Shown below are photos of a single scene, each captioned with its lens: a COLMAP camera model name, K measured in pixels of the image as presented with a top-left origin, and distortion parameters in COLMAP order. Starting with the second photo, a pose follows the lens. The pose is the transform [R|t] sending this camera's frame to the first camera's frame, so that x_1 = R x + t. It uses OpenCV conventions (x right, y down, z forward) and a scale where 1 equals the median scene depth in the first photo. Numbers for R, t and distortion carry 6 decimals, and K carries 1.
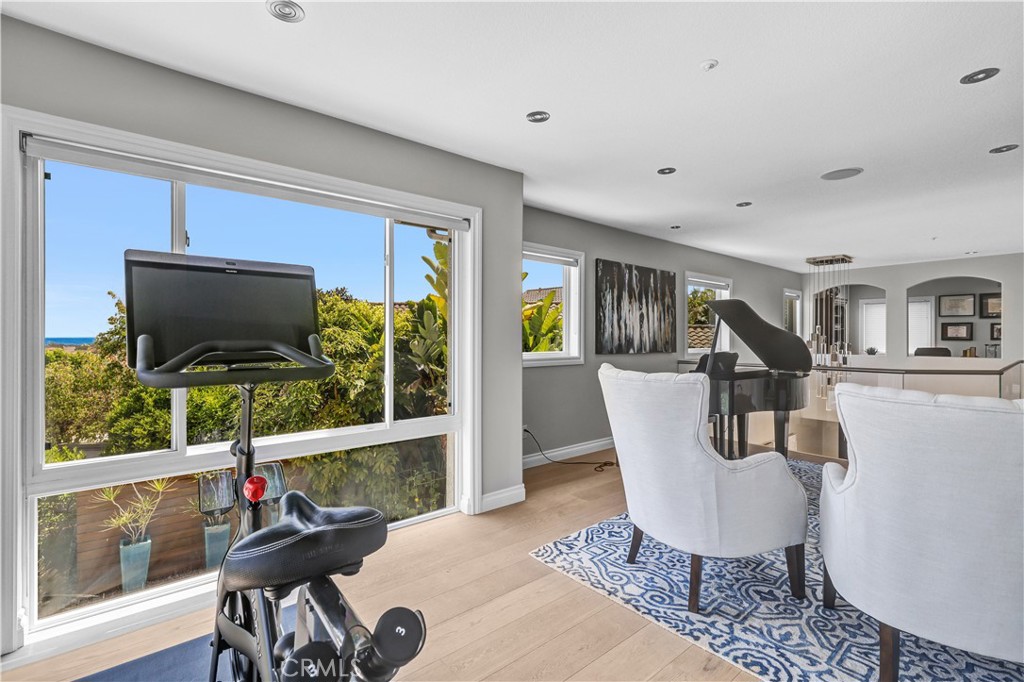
lens RADIAL K [[460.7, 0, 517.4], [0, 460.7, 337.7], [0, 0, 1]] dist [0.000293, 0.000073]
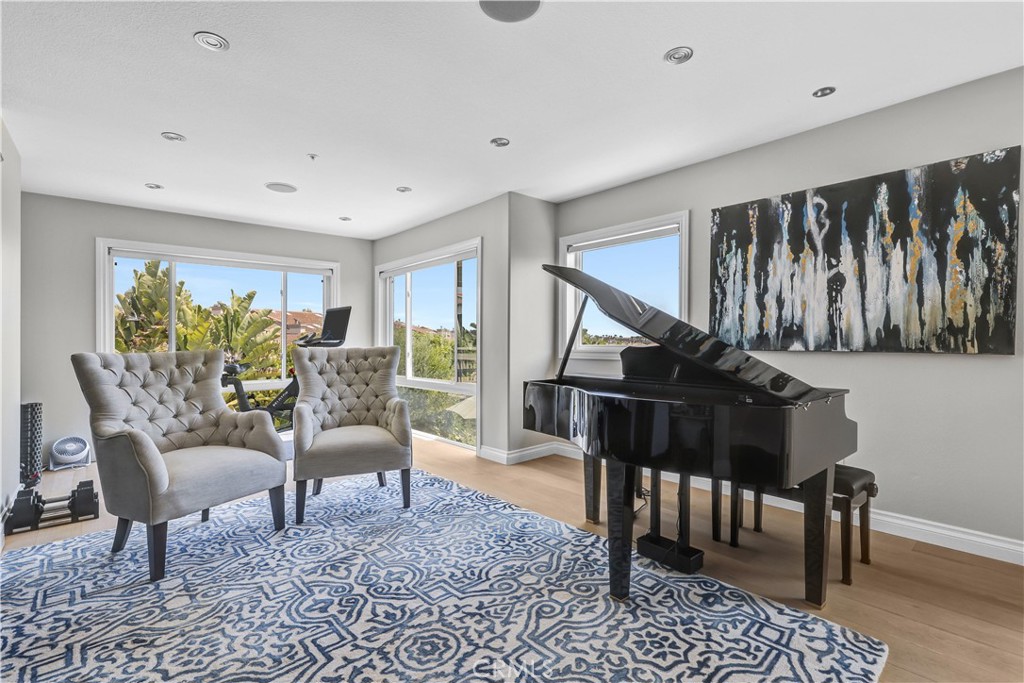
lens RADIAL K [[460.7, 0, 517.4], [0, 460.7, 338.2], [0, 0, 1]] dist [0.000293, 0.000073]
pose [[0.038504, -0.008078, -0.999226, 0.789189], [0.004899, 0.999957, -0.007895, 0.021390], [0.999246, -0.004591, 0.038542, 0.638540]]
